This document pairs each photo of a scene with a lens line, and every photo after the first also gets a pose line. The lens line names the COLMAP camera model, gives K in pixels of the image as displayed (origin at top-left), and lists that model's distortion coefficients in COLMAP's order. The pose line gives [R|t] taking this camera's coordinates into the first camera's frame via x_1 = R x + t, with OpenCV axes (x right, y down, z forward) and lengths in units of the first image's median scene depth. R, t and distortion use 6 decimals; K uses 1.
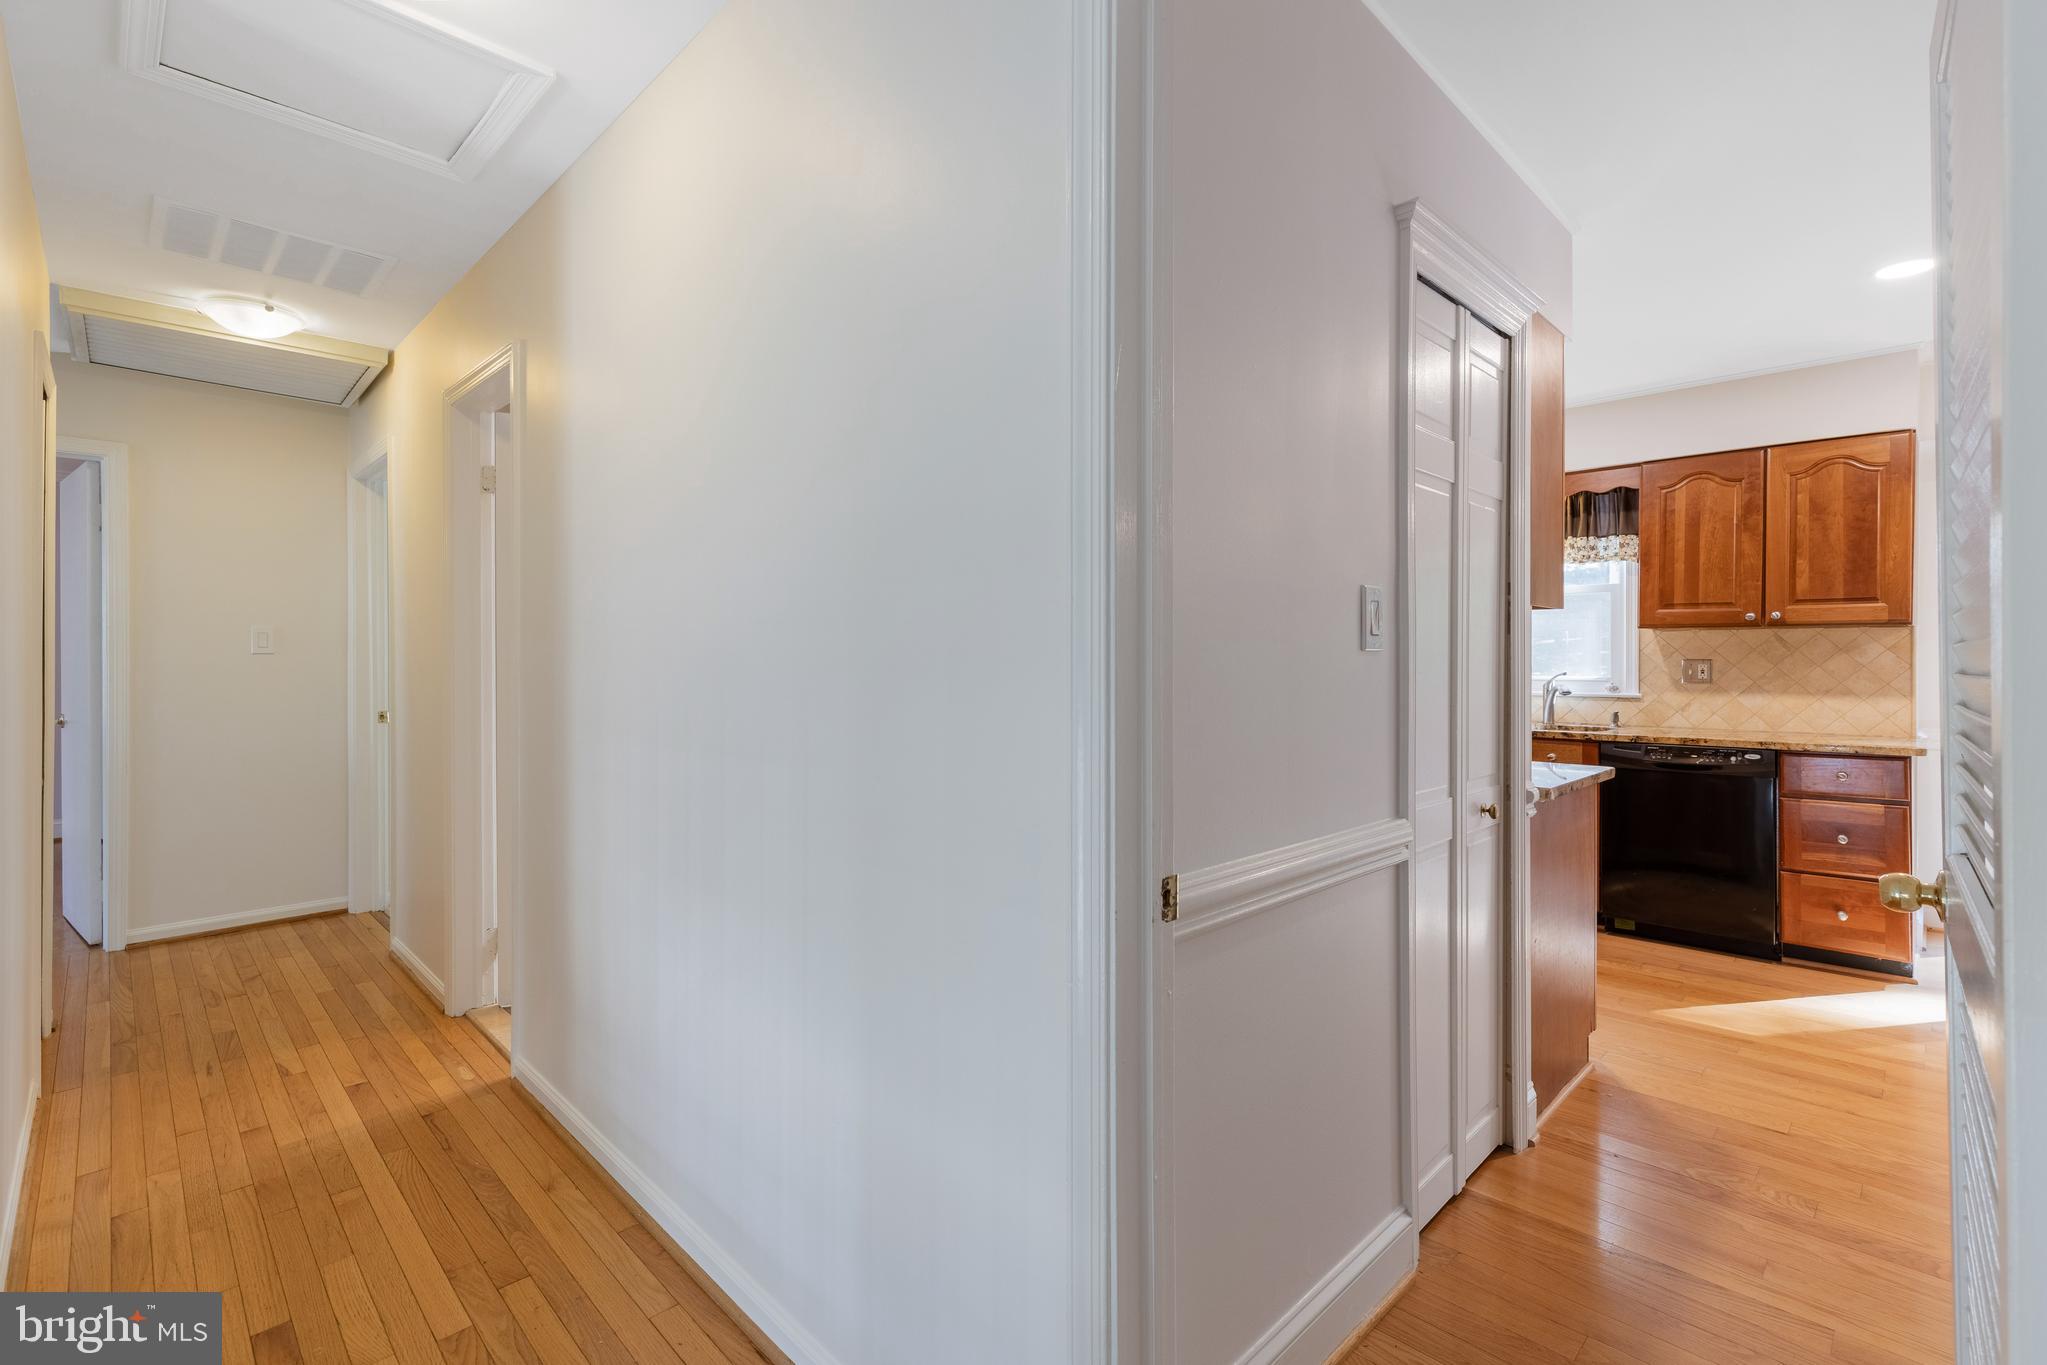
lens RADIAL K [[922.2, 0, 1037.9], [0, 922.2, 665.6], [0, 0, 1]] dist [0.012319, -0.002382]
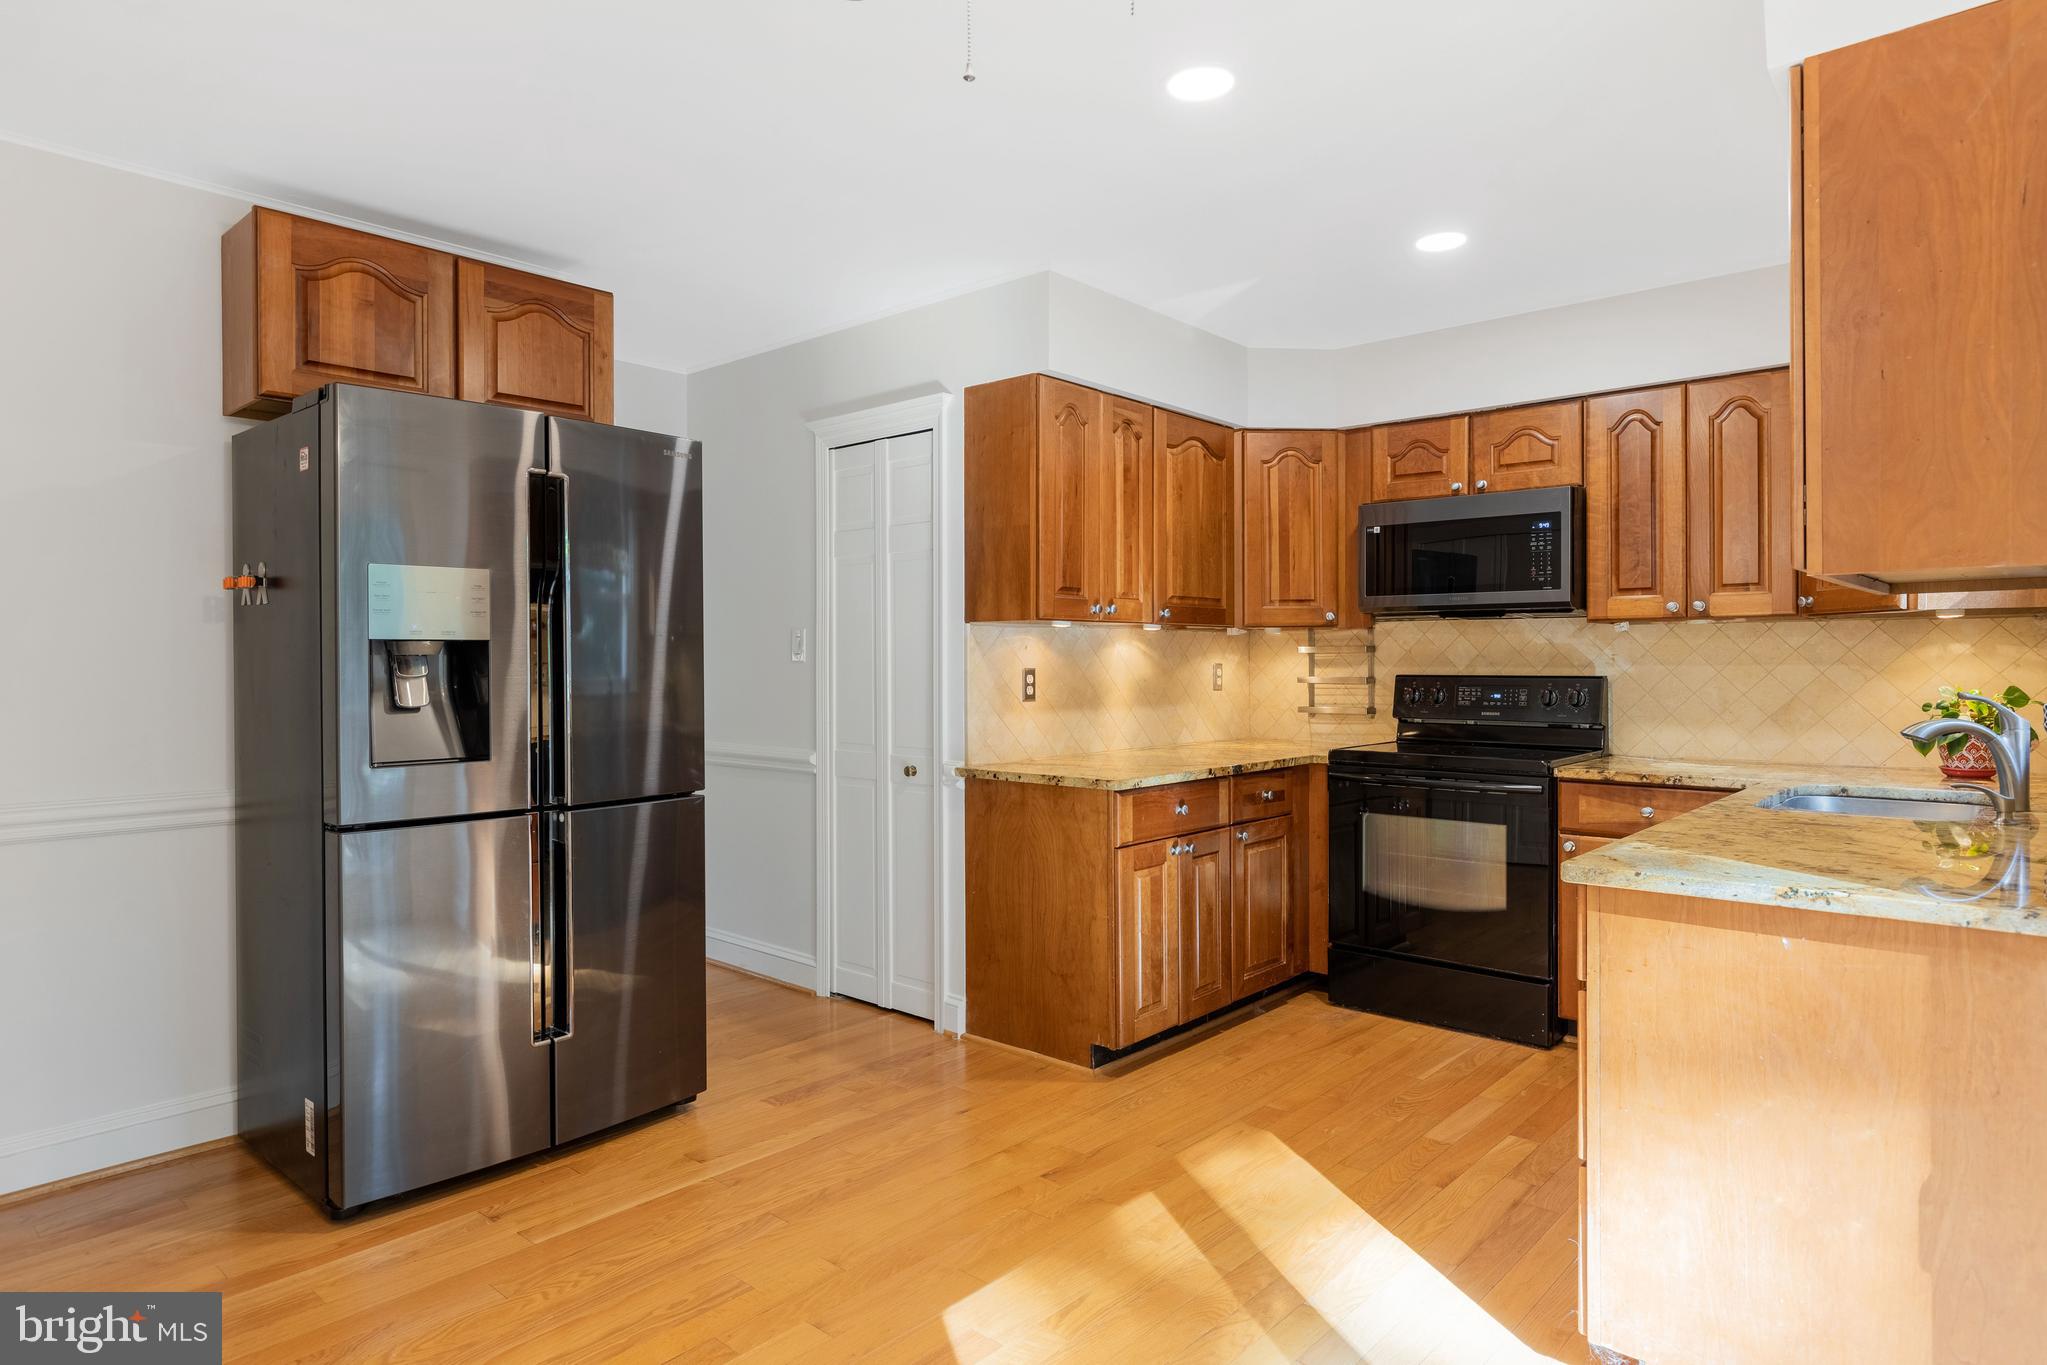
lens RADIAL K [[1179.7, 0, 1032.9], [0, 1179.7, 667.2], [0, 0, 1]] dist [0.003802, -0.001009]
pose [[0.057607, 0.006773, -0.998316, 1.274003], [-0.002271, 0.999975, 0.006654, -0.008477], [0.998337, 0.001884, 0.057621, 0.595399]]
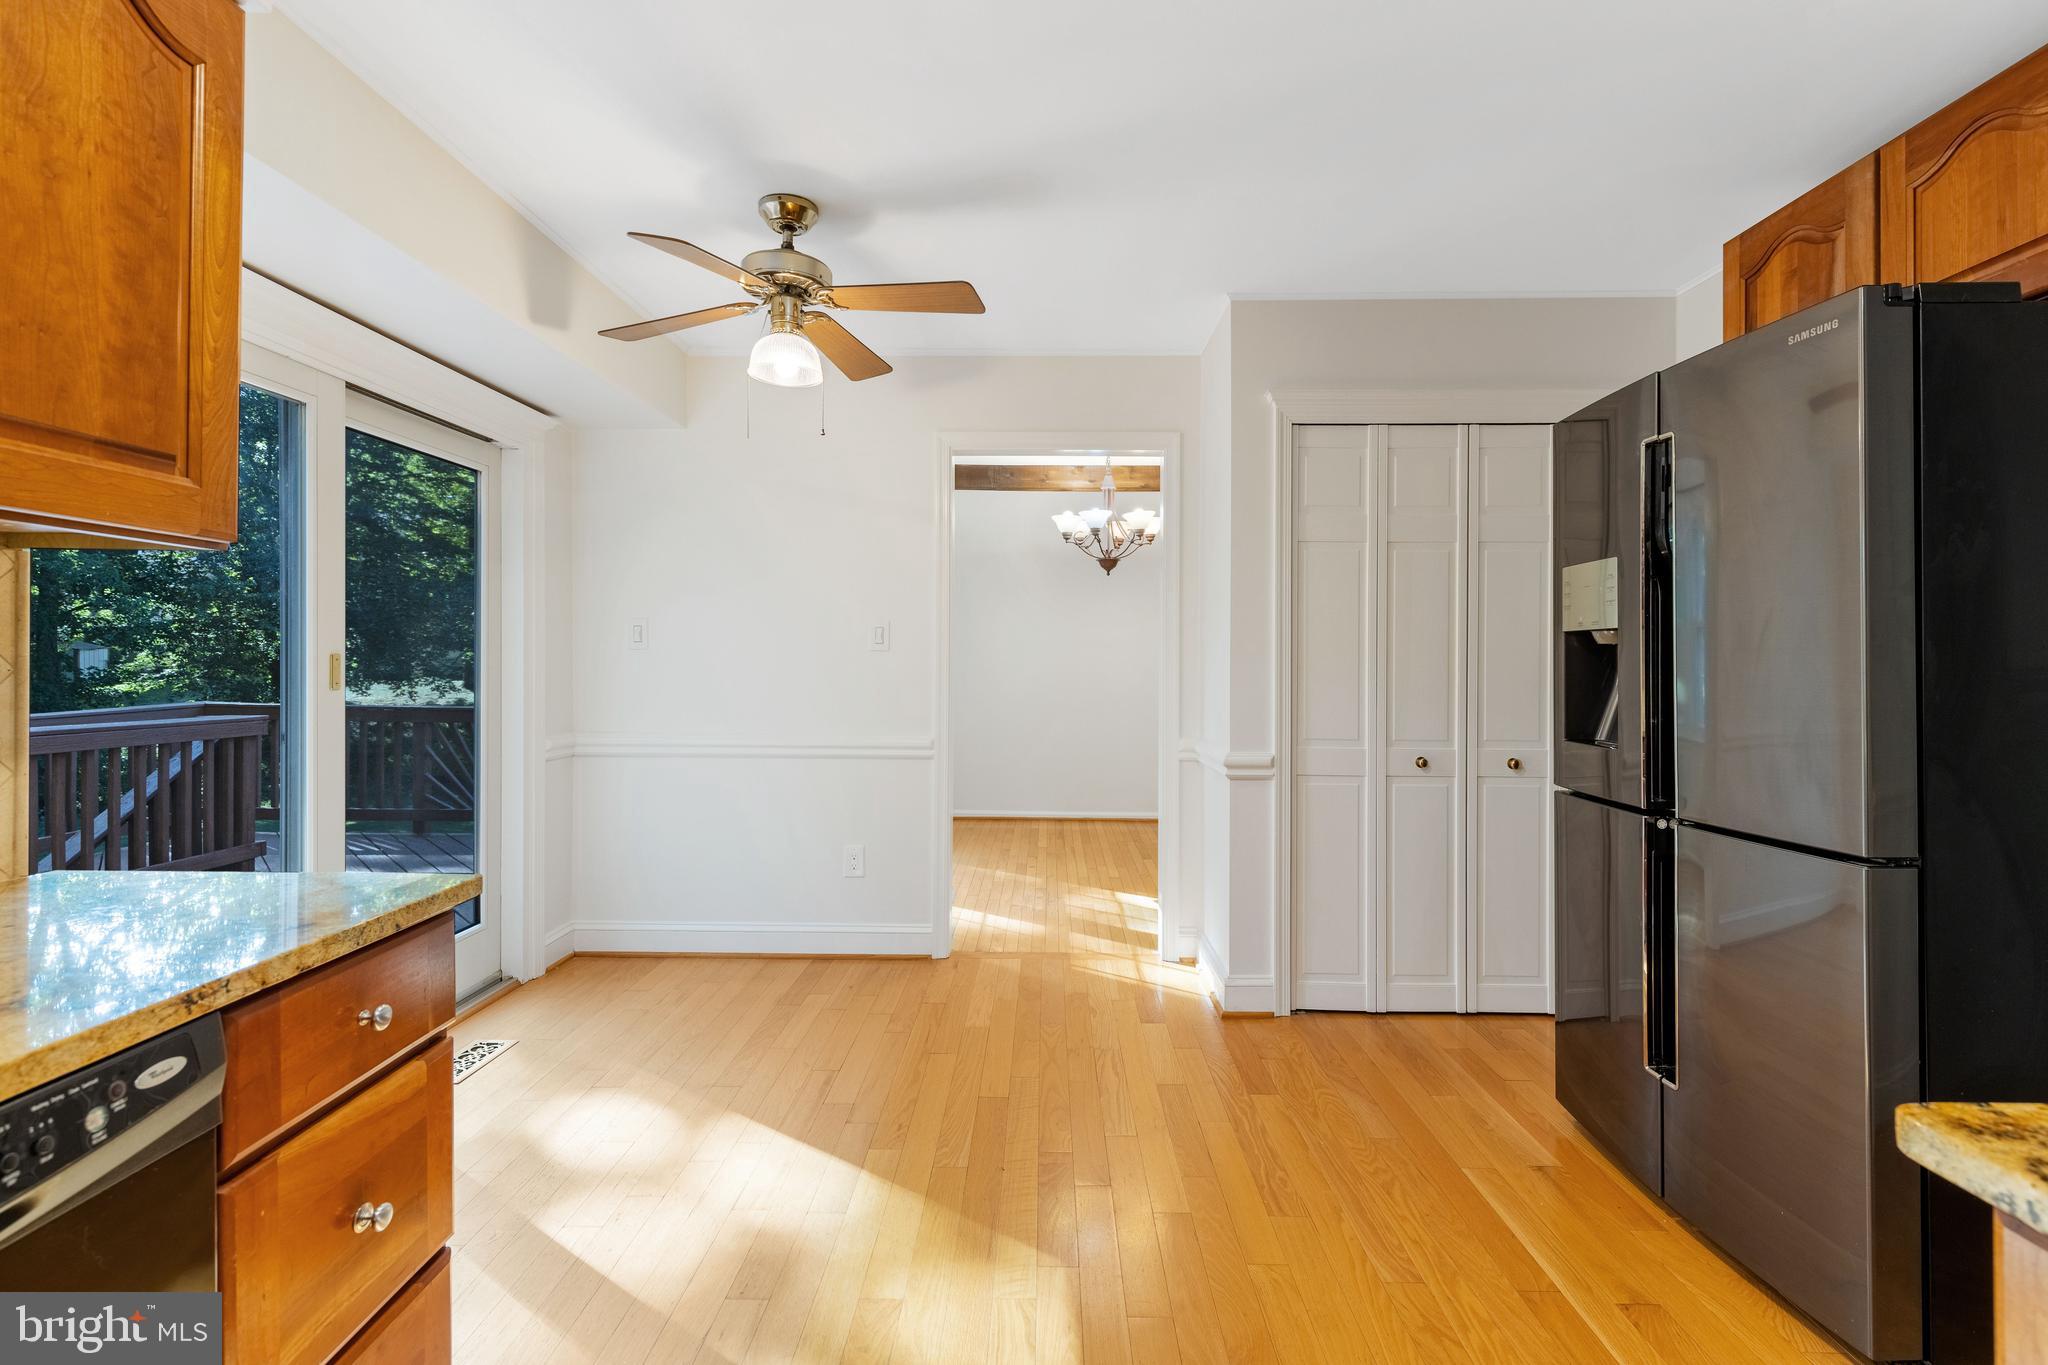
lens RADIAL K [[922.6, 0, 1031.8], [0, 922.6, 656.2], [0, 0, 1]] dist [0.012319, -0.002382]
pose [[-0.695973, 0.000743, 0.718068, 0.424031], [0.001049, 0.999999, -0.000018, -0.003044], [-0.718067, 0.000741, -0.695973, 0.932841]]
